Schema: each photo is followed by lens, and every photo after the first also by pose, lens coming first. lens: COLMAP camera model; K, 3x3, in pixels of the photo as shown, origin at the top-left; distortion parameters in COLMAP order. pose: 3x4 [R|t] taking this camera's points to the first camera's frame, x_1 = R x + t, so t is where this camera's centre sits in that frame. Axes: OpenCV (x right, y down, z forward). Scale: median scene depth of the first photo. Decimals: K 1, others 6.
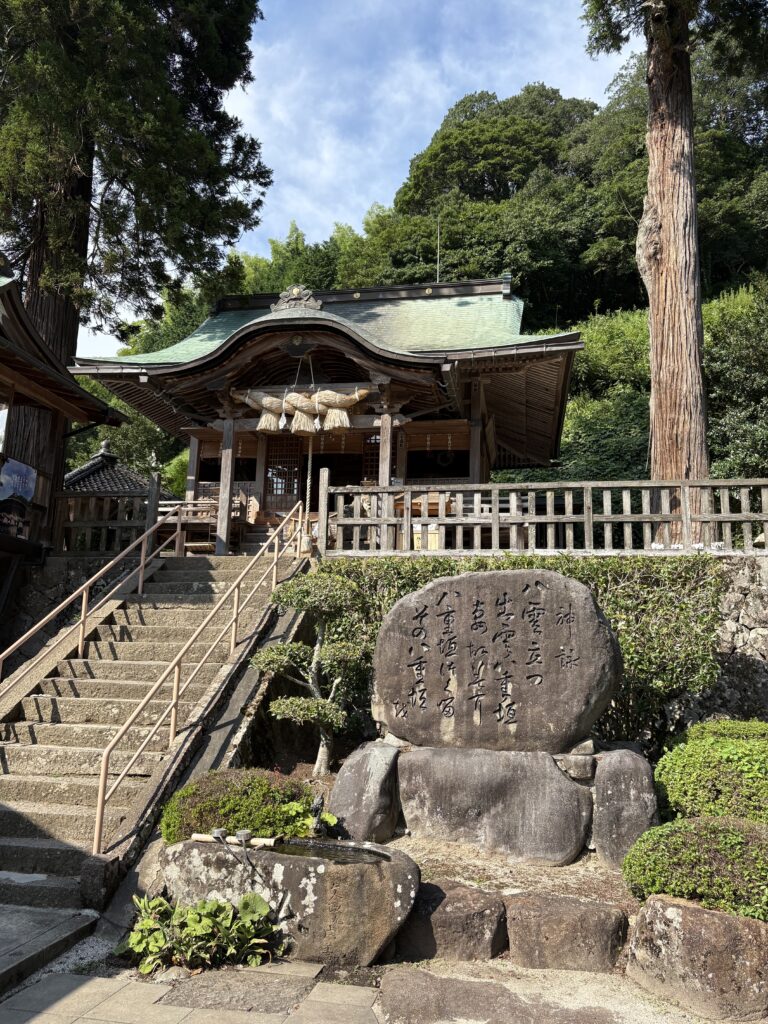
lens RADIAL K [[766.2, 0, 384.0], [0, 766.2, 512.0], [0, 0, 1]] dist [0.038713, -0.001316]
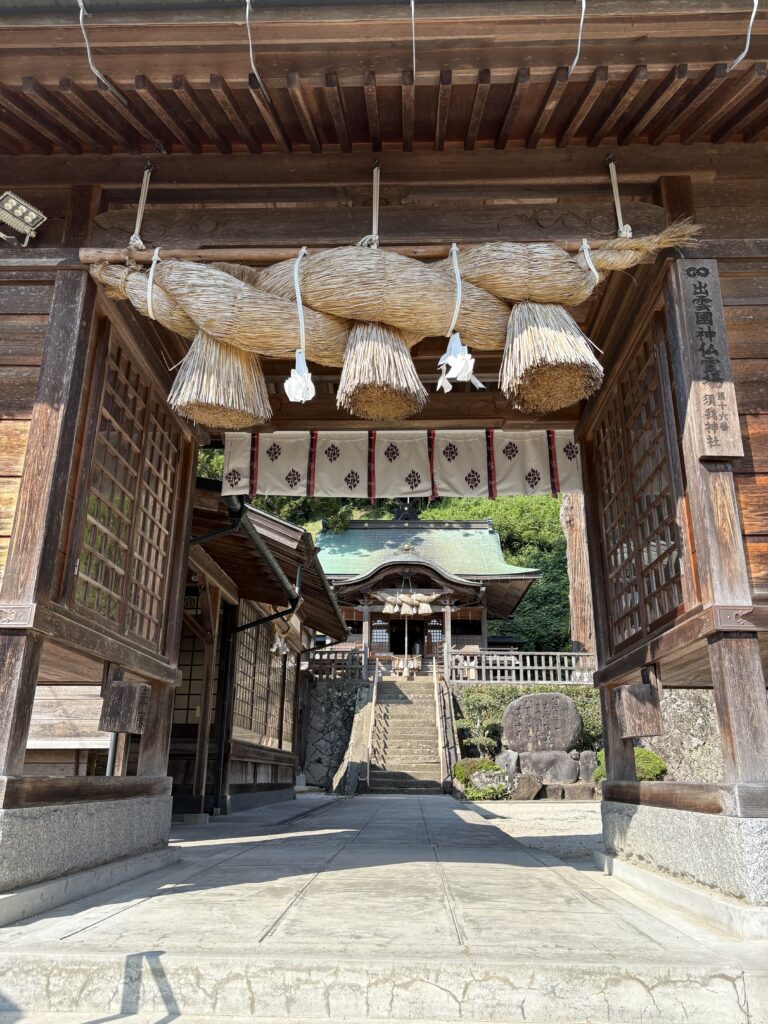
lens RADIAL K [[777.9, 0, 381.7], [0, 777.9, 492.2], [0, 0, 1]] dist [0.042000, -0.001992]
pose [[0.988017, 0.037492, 0.149724, -0.585789], [-0.015982, 0.989686, -0.142356, -0.155904], [-0.153517, 0.138257, 0.978426, -1.222169]]
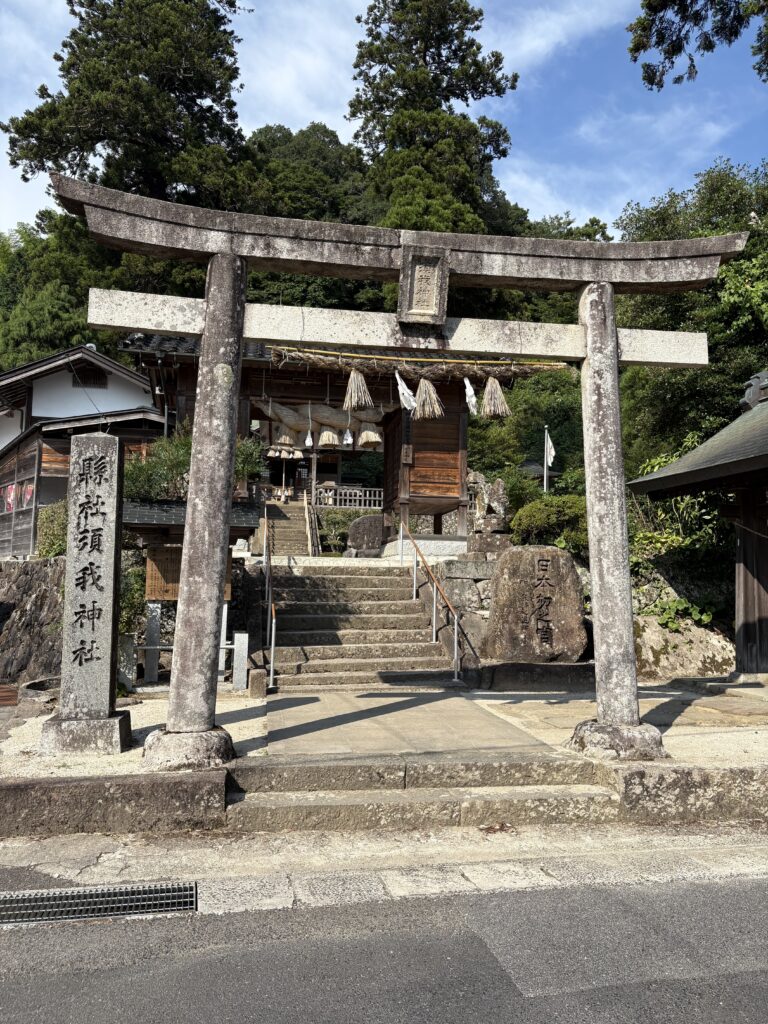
lens RADIAL K [[766.2, 0, 384.0], [0, 766.2, 512.0], [0, 0, 1]] dist [0.038713, -0.001316]
pose [[0.938275, 0.023011, 0.345125, -0.873982], [-0.061155, 0.993102, 0.100046, -0.253780], [-0.340442, -0.114977, 0.933209, -2.097550]]
